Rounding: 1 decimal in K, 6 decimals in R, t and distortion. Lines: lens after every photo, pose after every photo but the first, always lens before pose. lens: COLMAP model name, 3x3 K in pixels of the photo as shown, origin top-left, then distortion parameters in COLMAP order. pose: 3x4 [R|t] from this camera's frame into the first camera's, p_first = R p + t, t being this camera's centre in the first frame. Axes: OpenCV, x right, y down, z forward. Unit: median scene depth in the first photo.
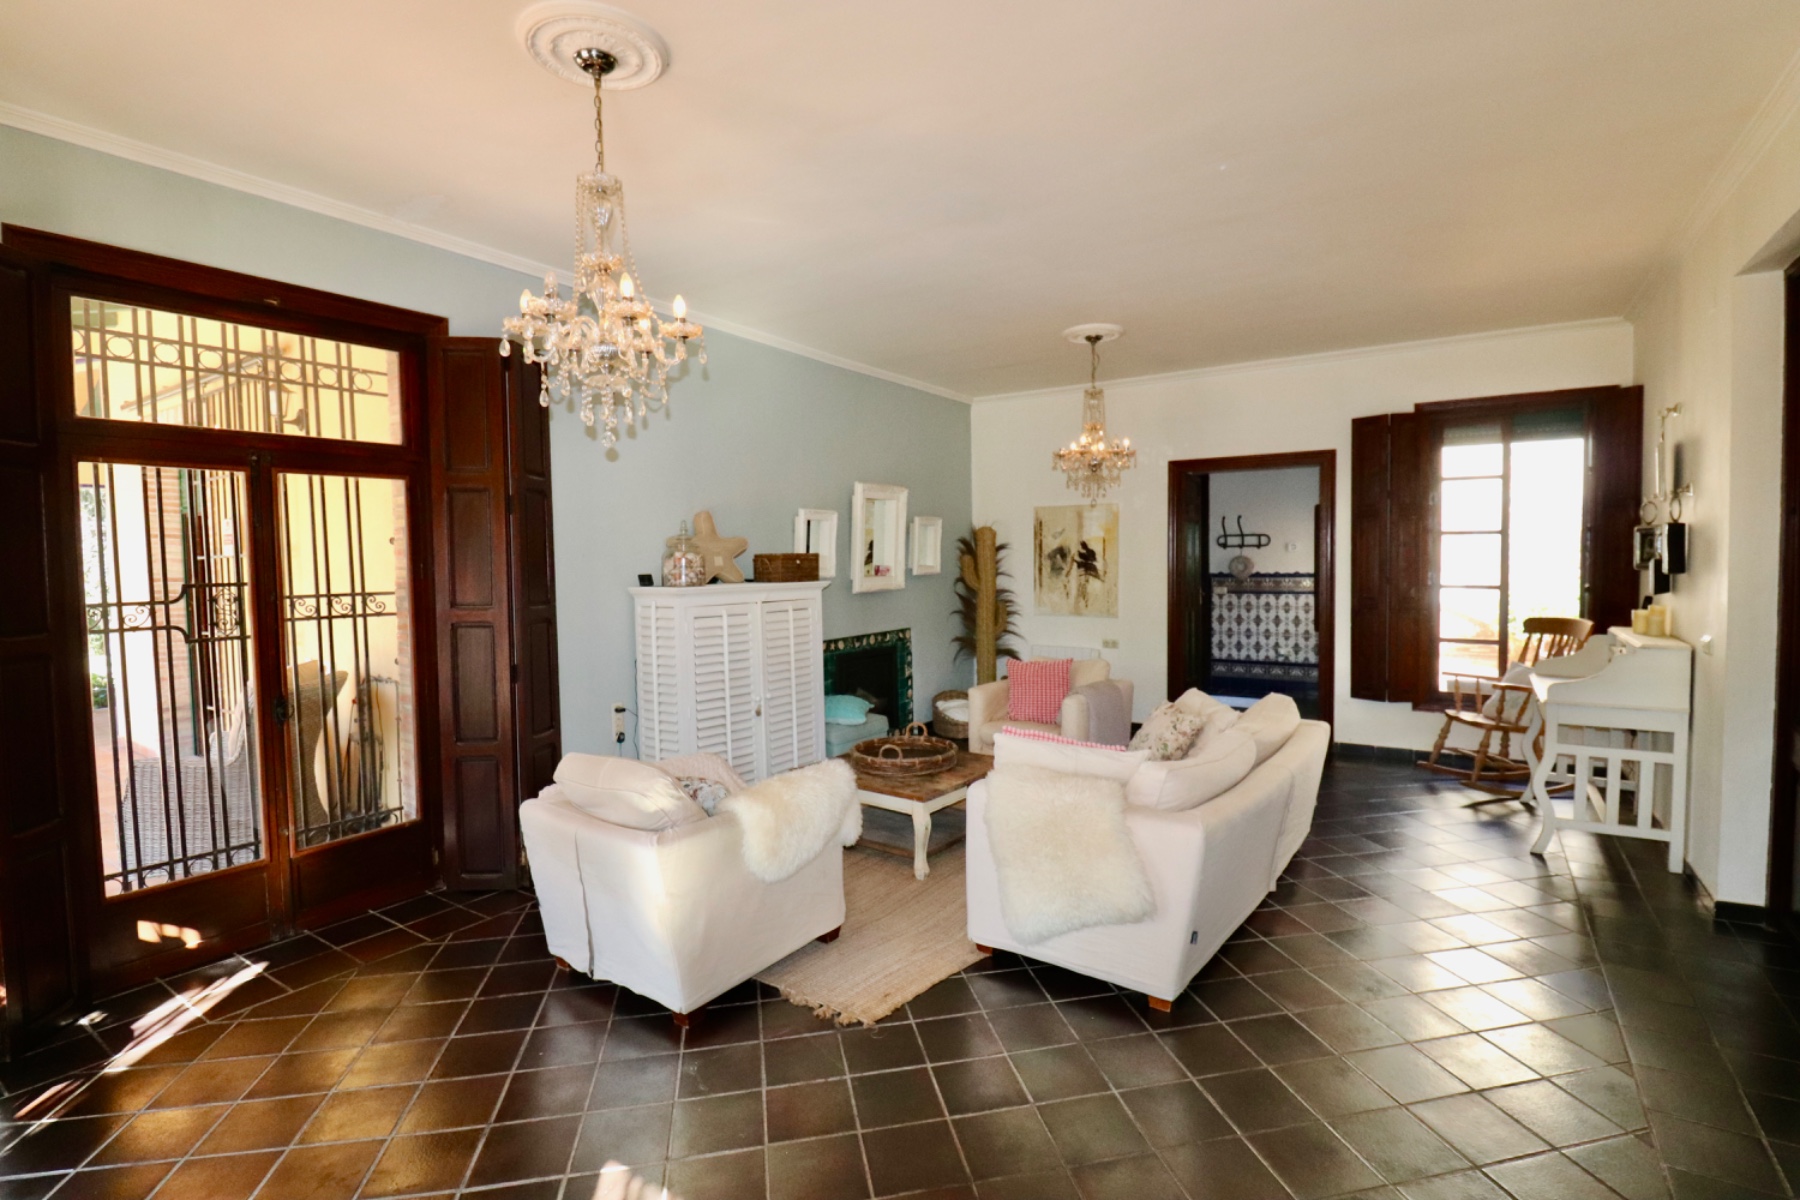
lens RADIAL K [[838.9, 0, 901.2], [0, 838.9, 599.5], [0, 0, 1]] dist [-0.009354, -0.007105]
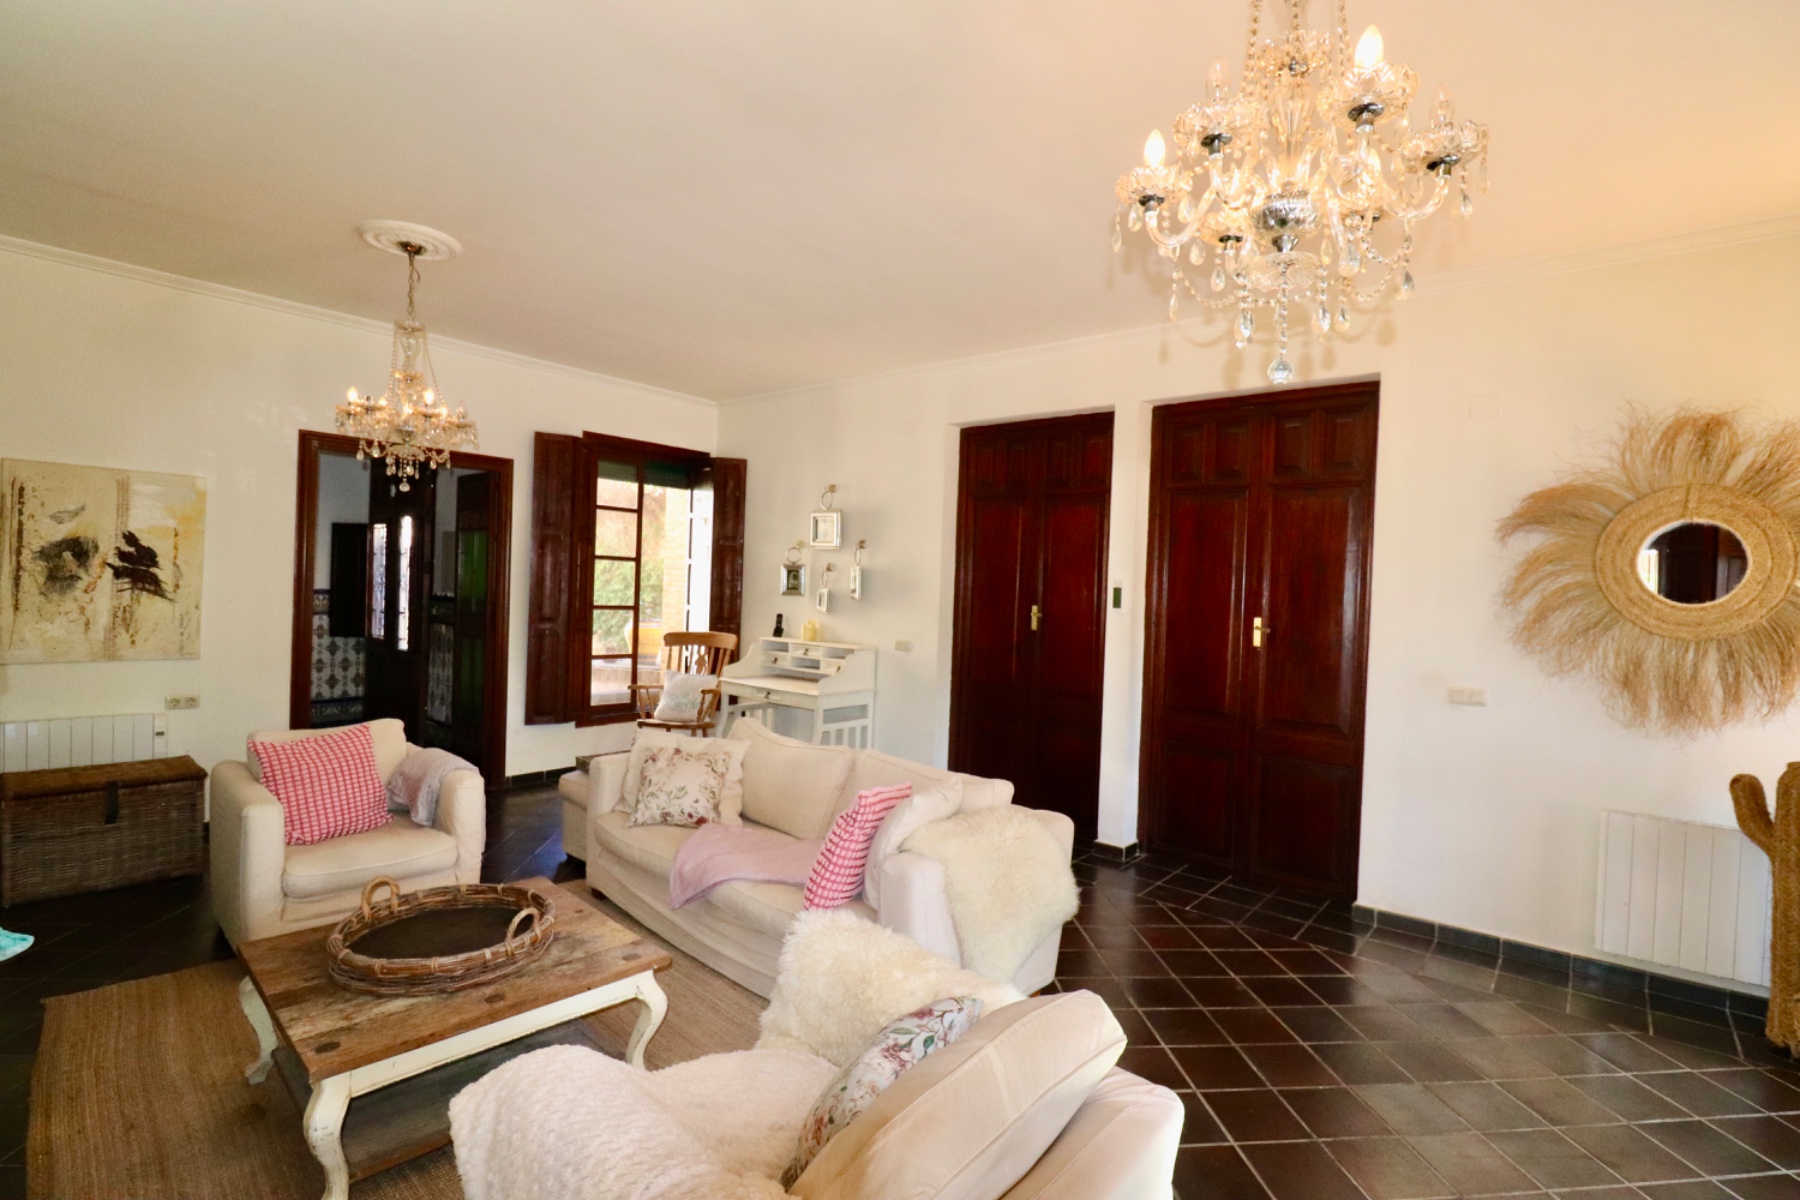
lens RADIAL K [[838.9, 0, 899.6], [0, 838.9, 597.1], [0, 0, 1]] dist [-0.009354, -0.007105]
pose [[0.090722, 0.001378, 0.995875, -0.312030], [0.012380, 0.999920, -0.002512, -0.016531], [-0.995799, 0.012557, 0.090697, 0.419963]]
